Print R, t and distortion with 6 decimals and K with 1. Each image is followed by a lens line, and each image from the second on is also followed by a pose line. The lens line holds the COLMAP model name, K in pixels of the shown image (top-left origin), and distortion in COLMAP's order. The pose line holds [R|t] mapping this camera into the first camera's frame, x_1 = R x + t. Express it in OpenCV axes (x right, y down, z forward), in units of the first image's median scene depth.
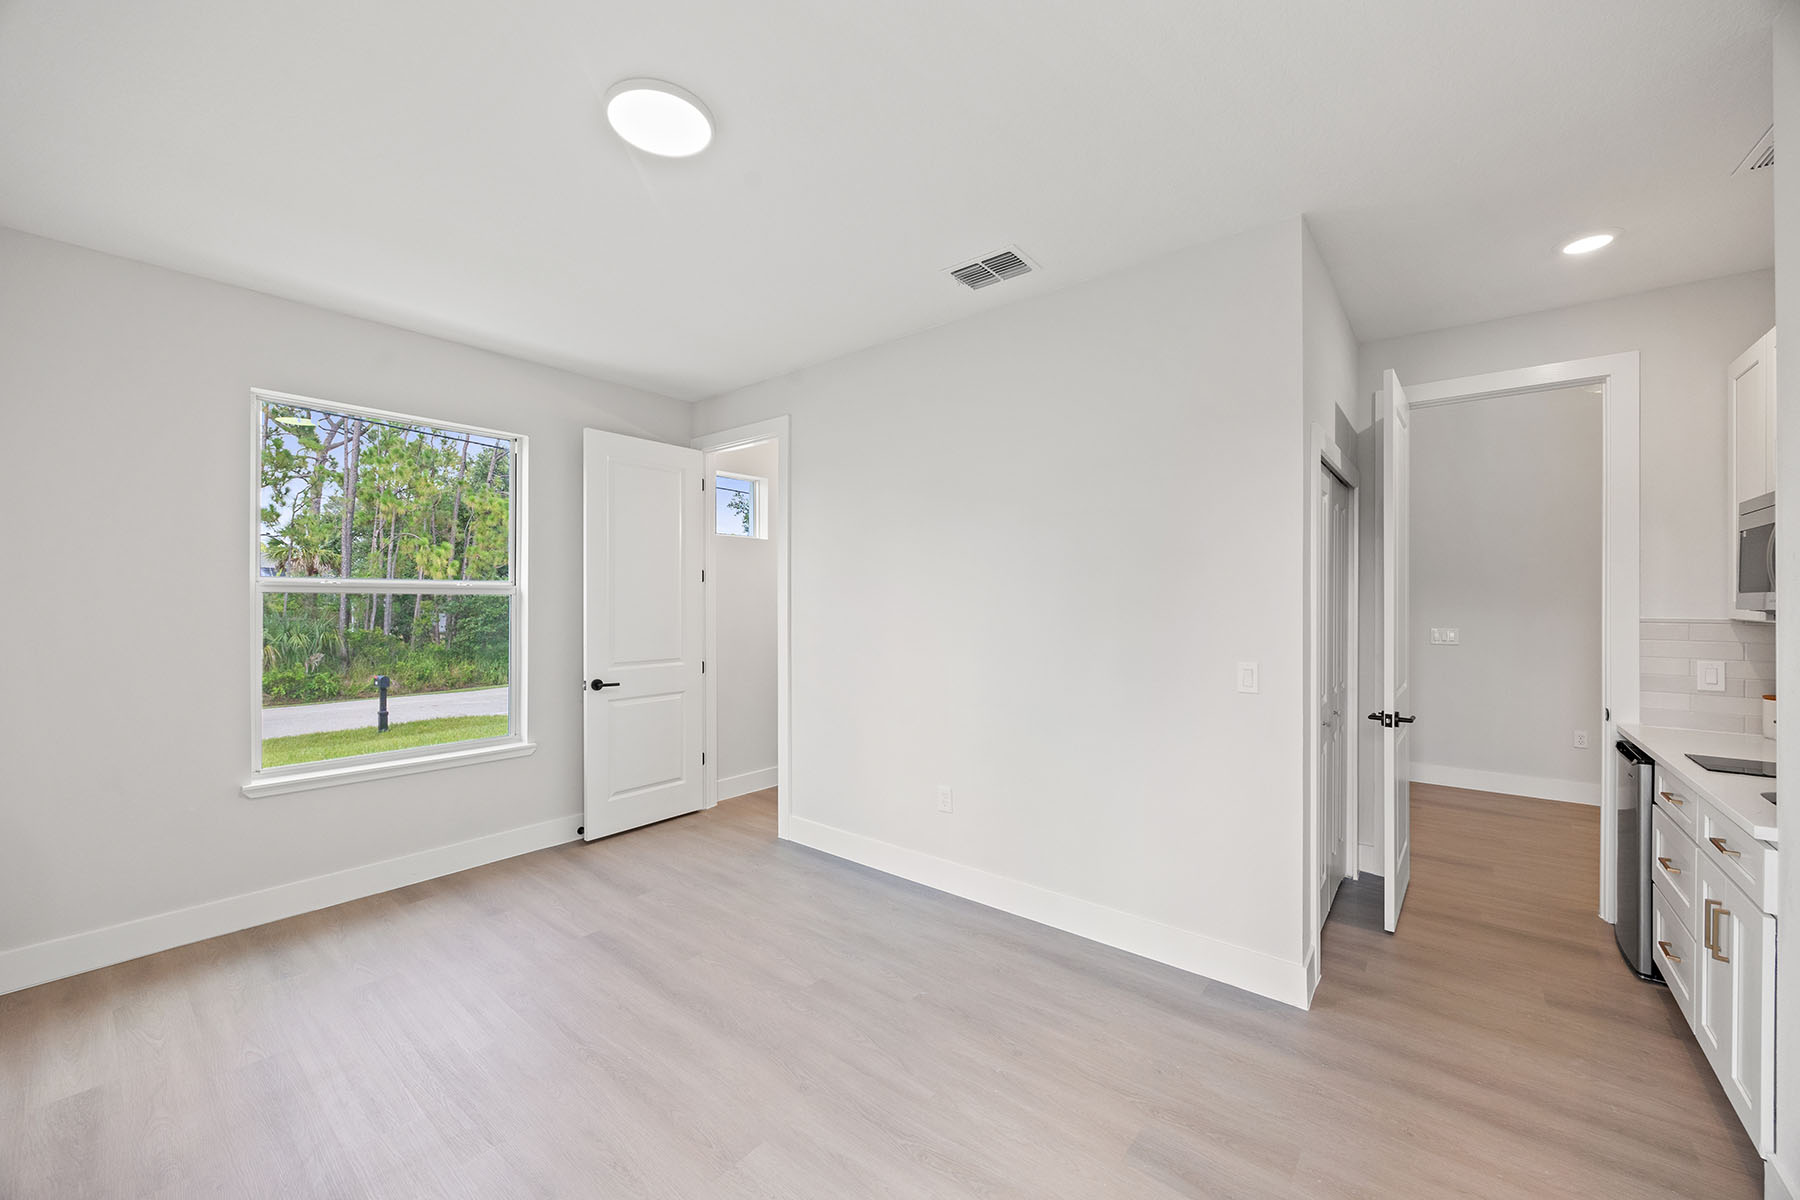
lens RADIAL K [[689.6, 0, 897.1], [0, 689.6, 596.4], [0, 0, 1]] dist [-0.001275, 0.000201]
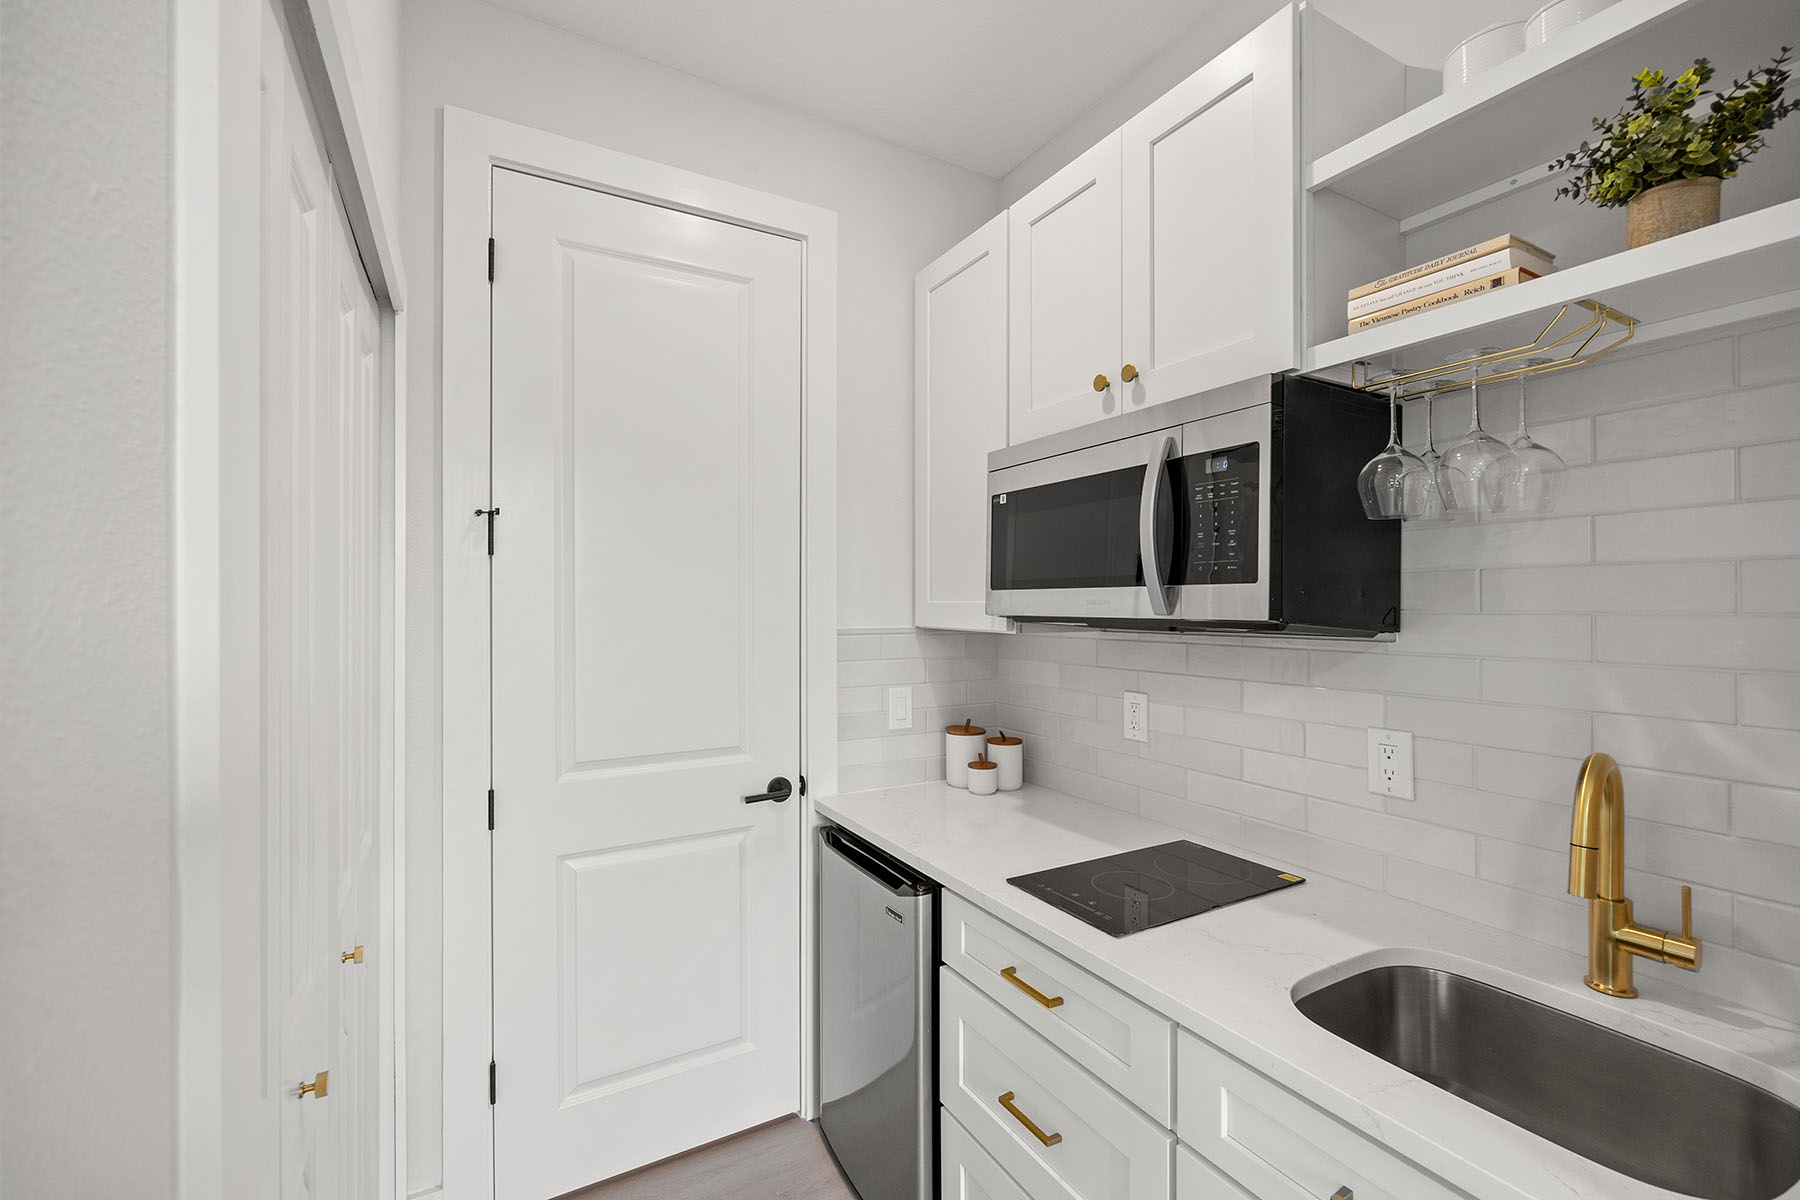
lens RADIAL K [[762.8, 0, 903.0], [0, 762.8, 601.7], [0, 0, 1]] dist [-0.000644, -0.000075]
pose [[0.360648, -0.004054, 0.932693, 0.455476], [-0.000883, 0.999989, 0.004688, 0.002346], [-0.932702, -0.002514, 0.360640, 0.721393]]
